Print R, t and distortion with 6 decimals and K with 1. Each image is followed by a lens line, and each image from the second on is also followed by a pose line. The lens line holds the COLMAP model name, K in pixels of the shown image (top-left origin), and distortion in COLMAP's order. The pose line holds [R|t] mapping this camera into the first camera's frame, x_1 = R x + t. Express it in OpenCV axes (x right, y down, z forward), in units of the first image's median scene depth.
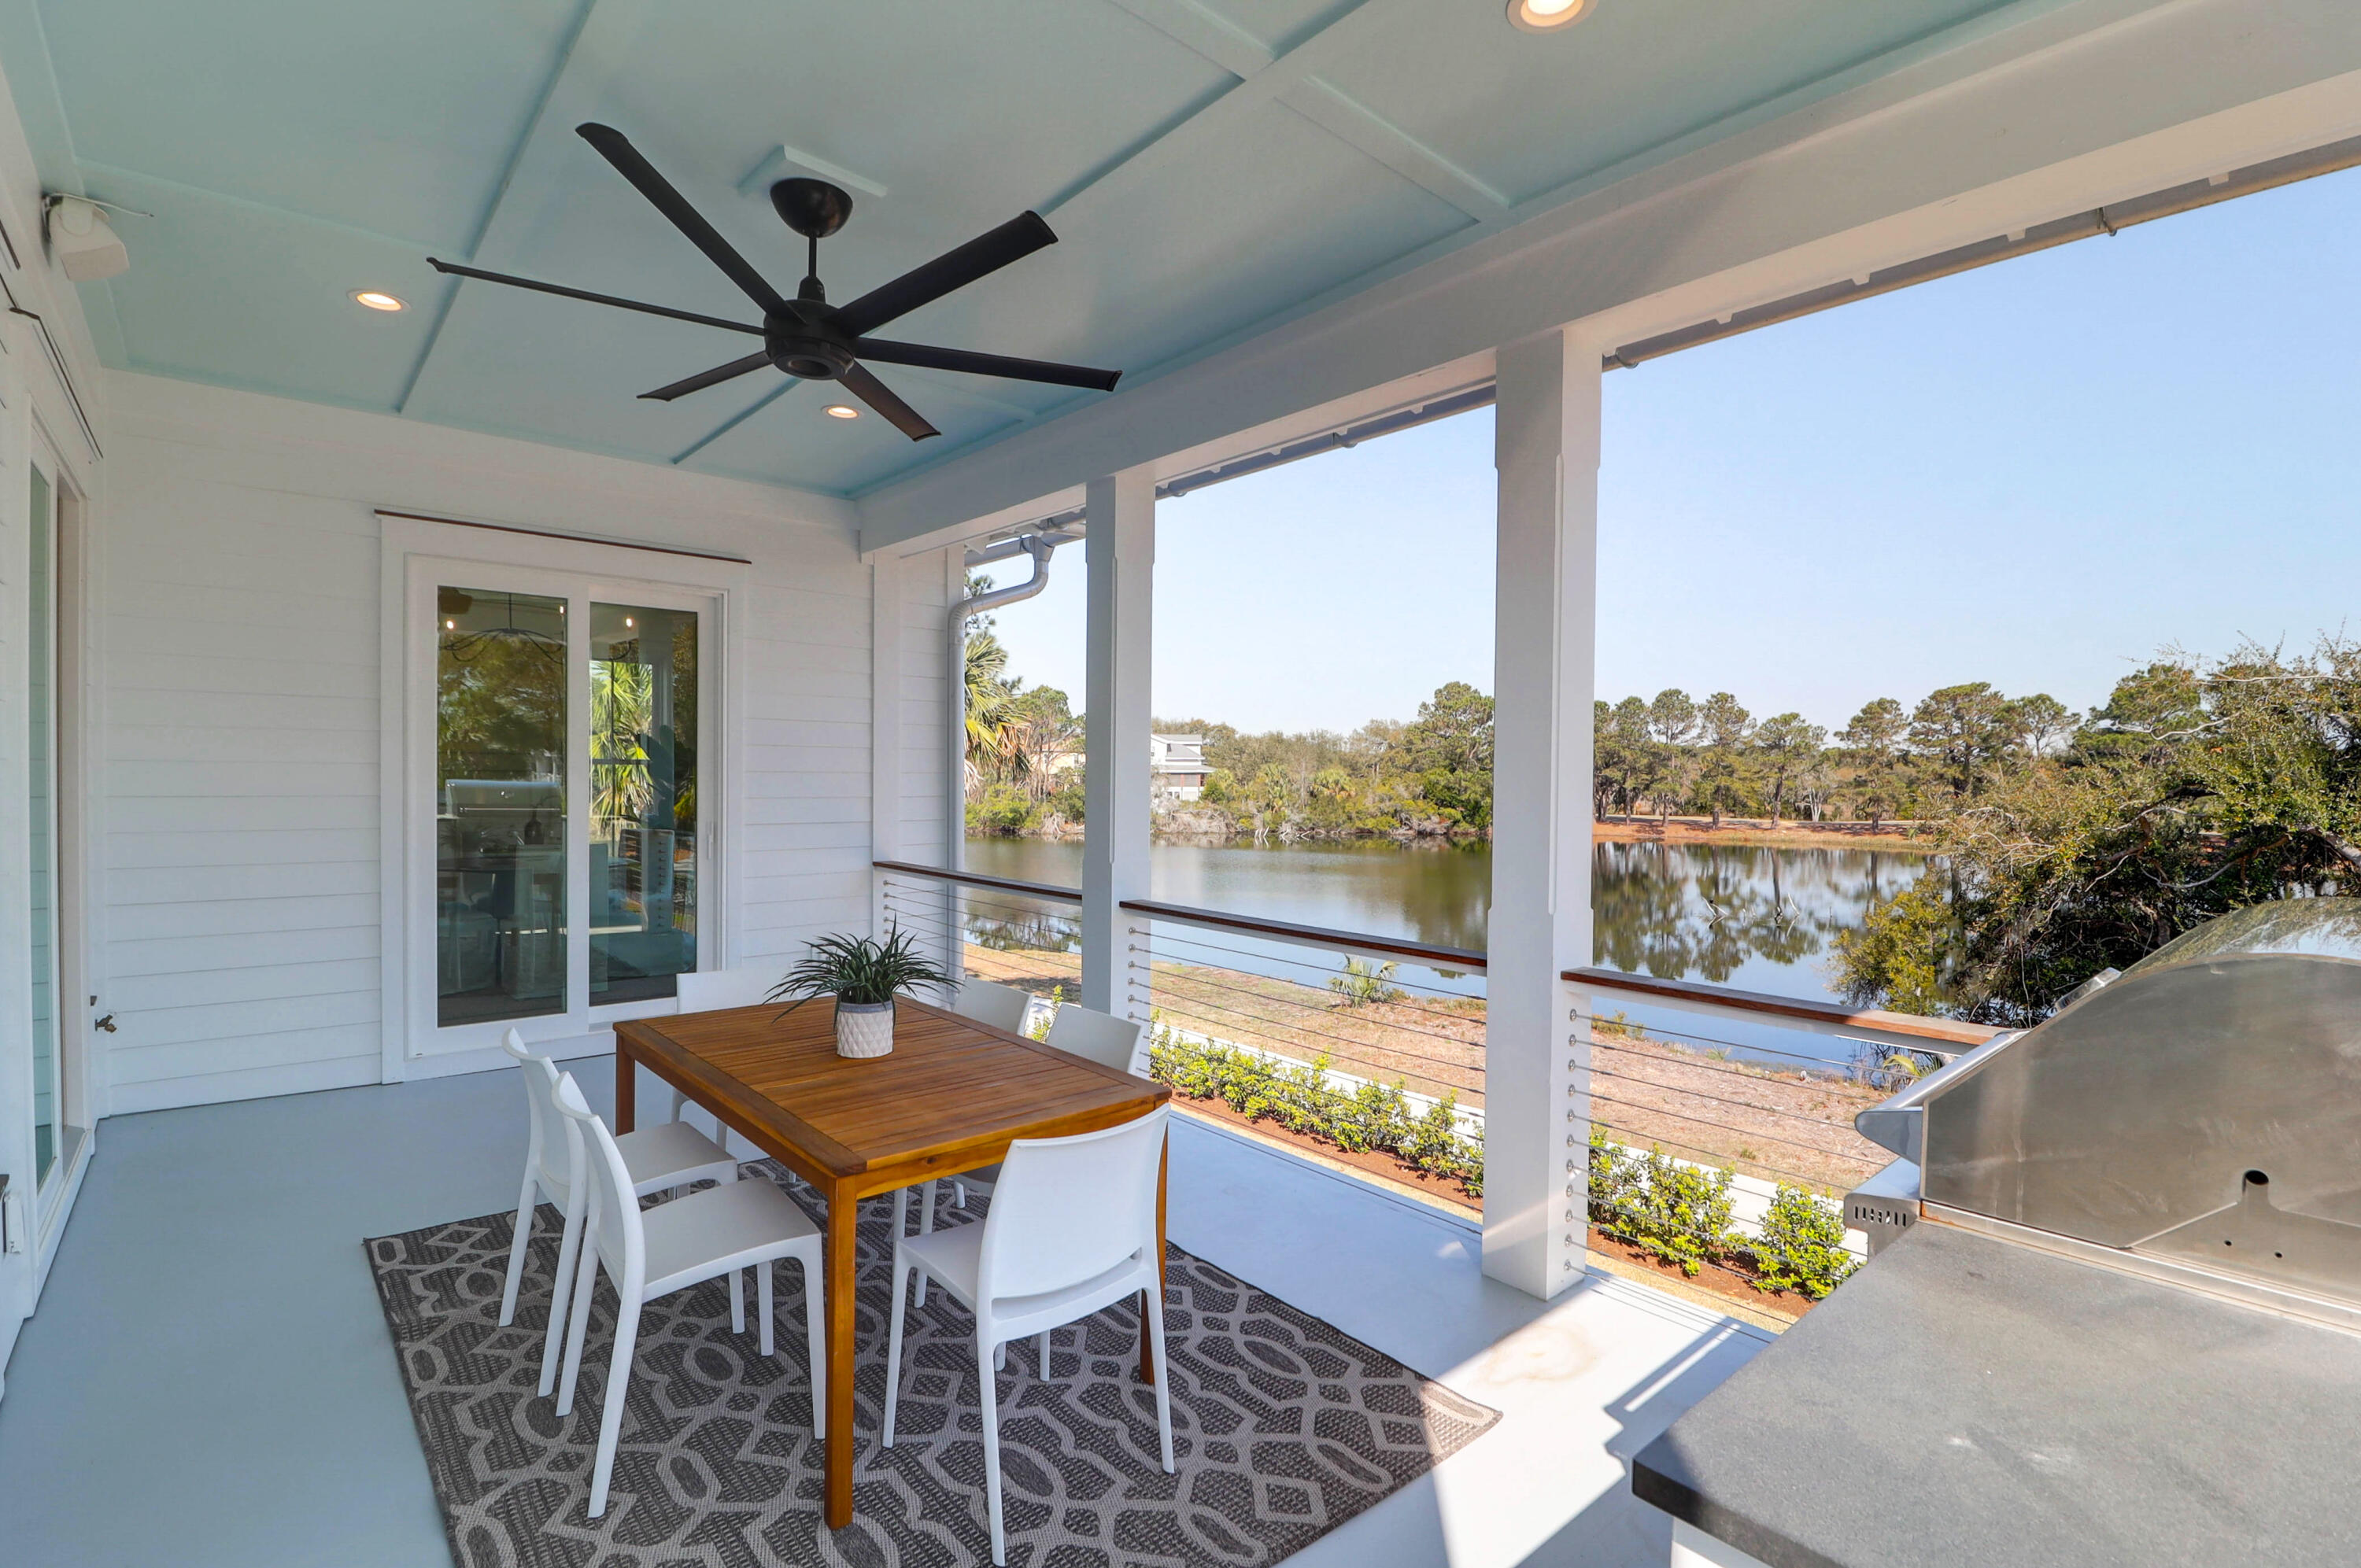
lens RADIAL K [[1090.8, 0, 1174.0], [0, 1090.8, 797.6], [0, 0, 1]] dist [-0.000863, -0.012778]
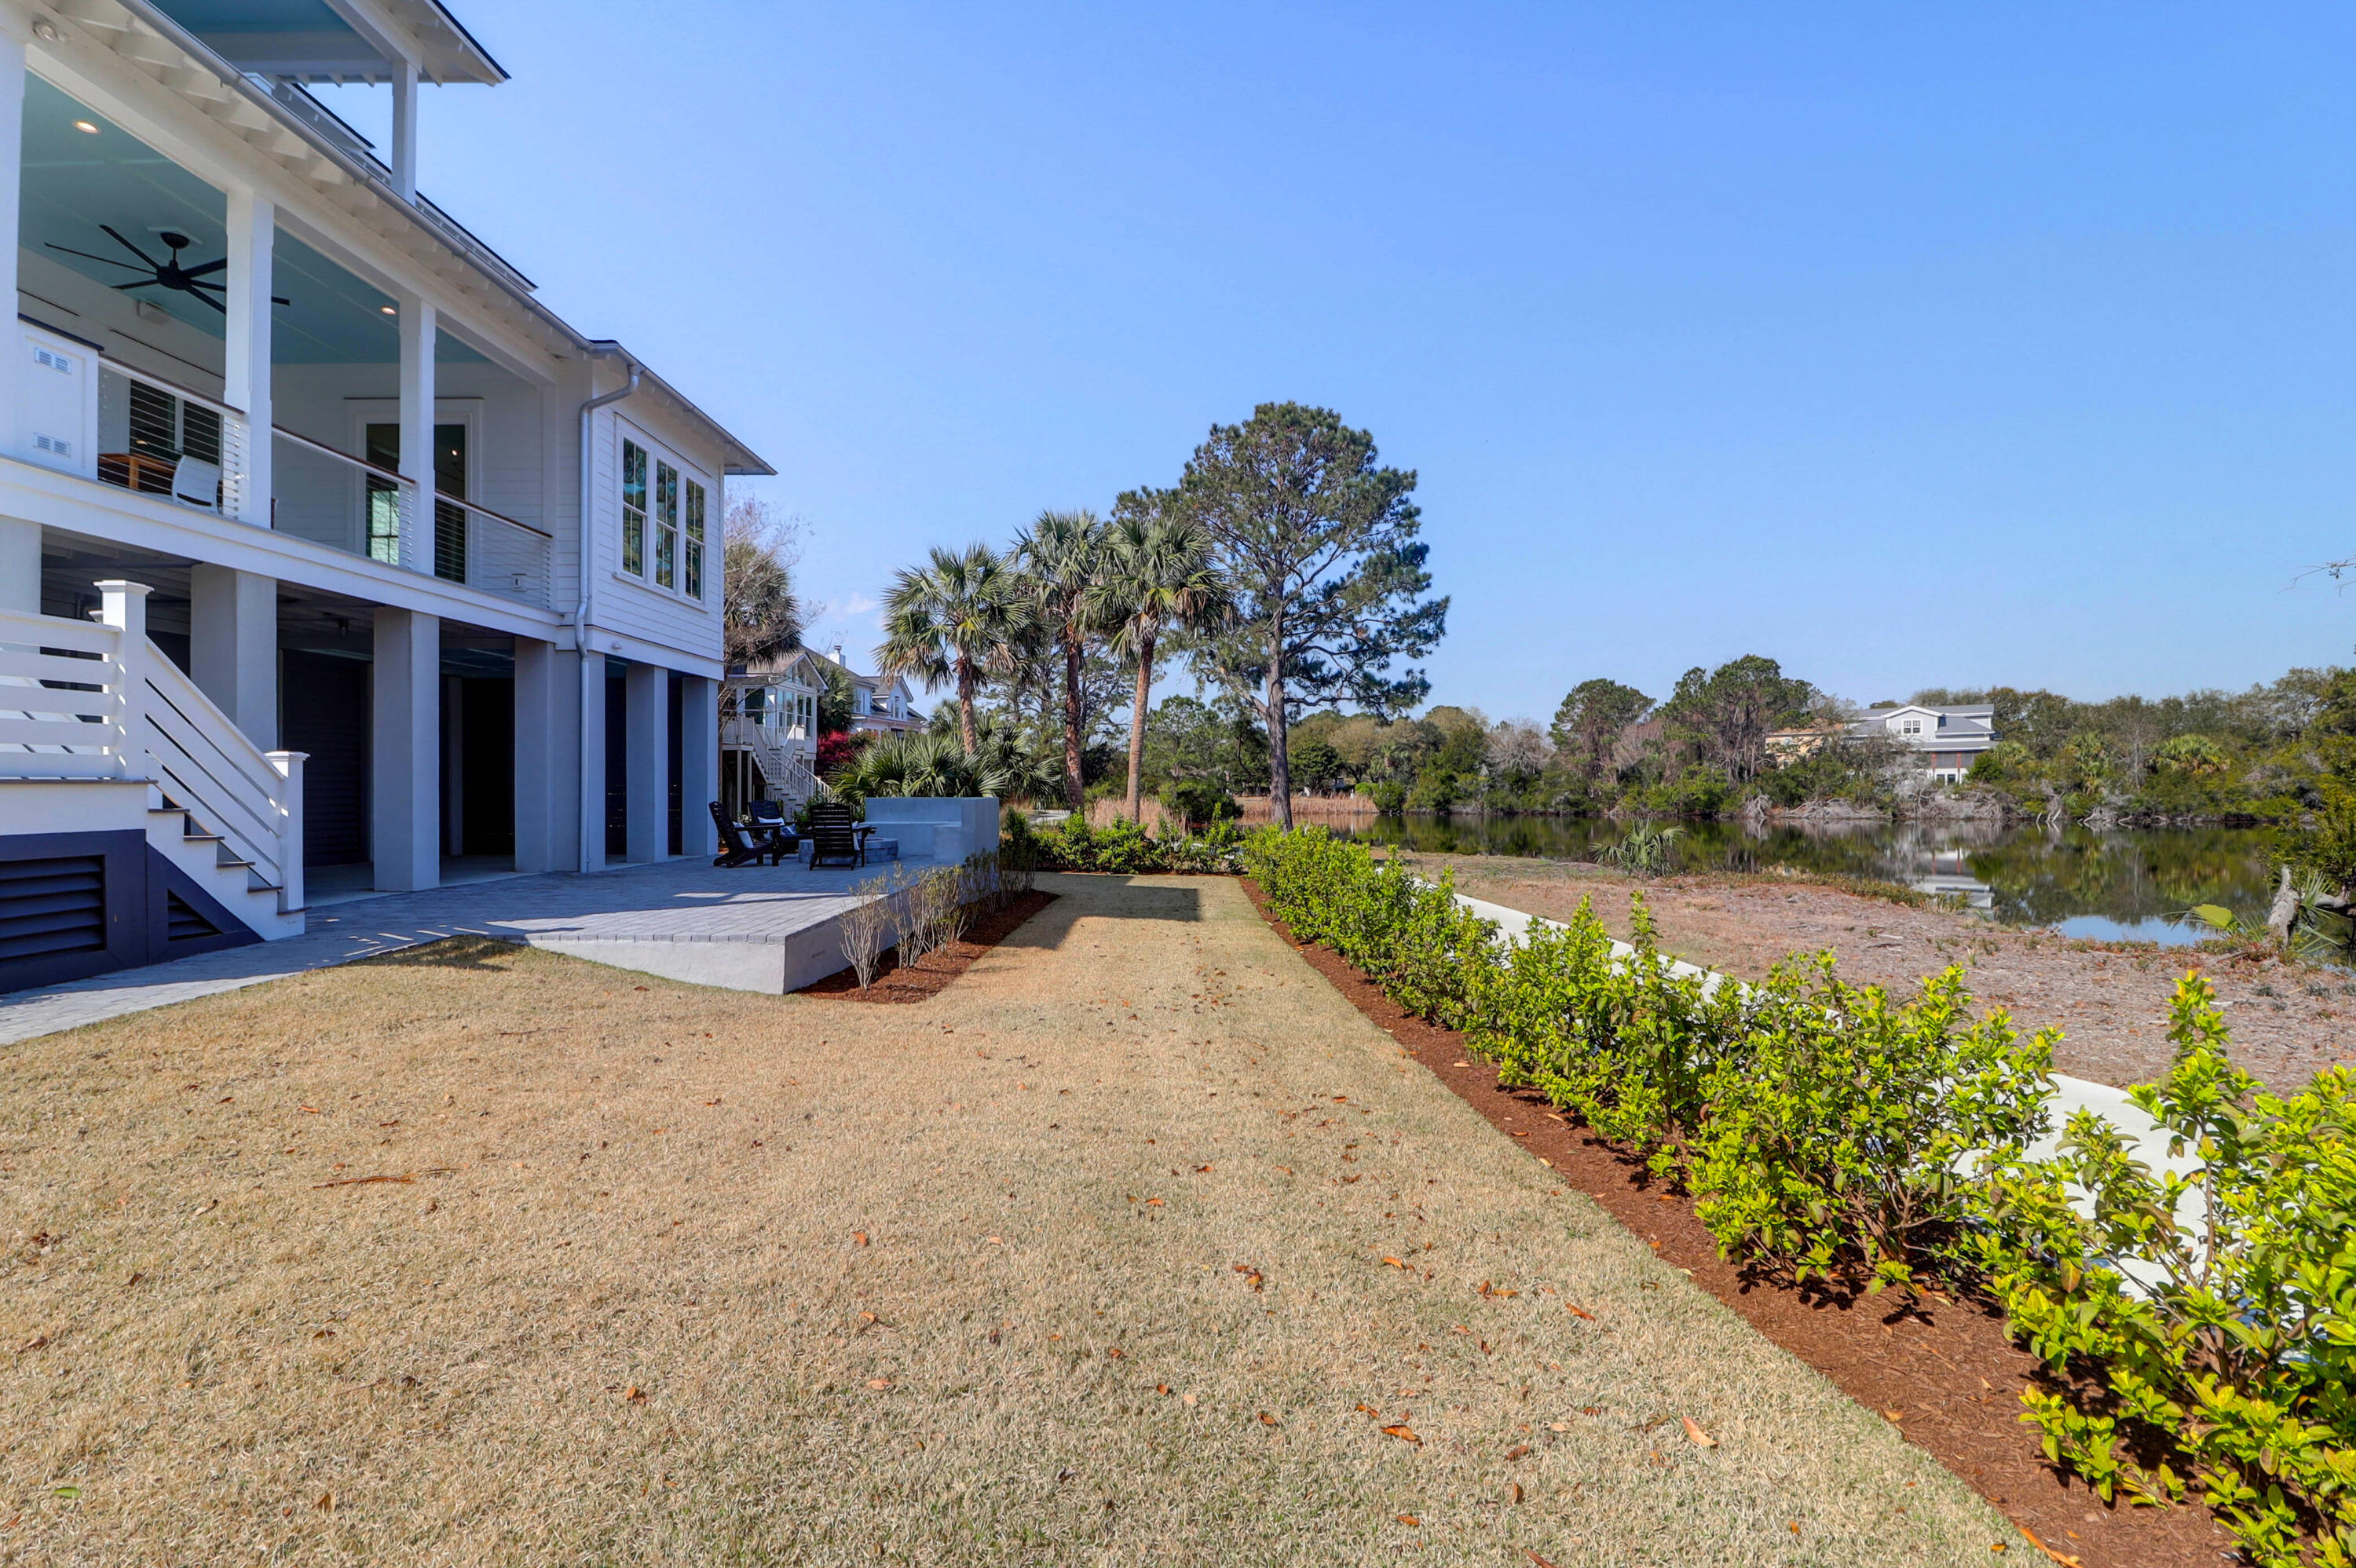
lens RADIAL K [[1088.5, 0, 1178.1], [0, 1088.5, 795.9], [0, 0, 1]] dist [-0.000863, -0.012778]
pose [[0.763172, -0.009702, -0.646123, 0.097044], [-0.001397, 0.999860, -0.016663, 0.028604], [0.646194, 0.013620, 0.763052, 0.010454]]
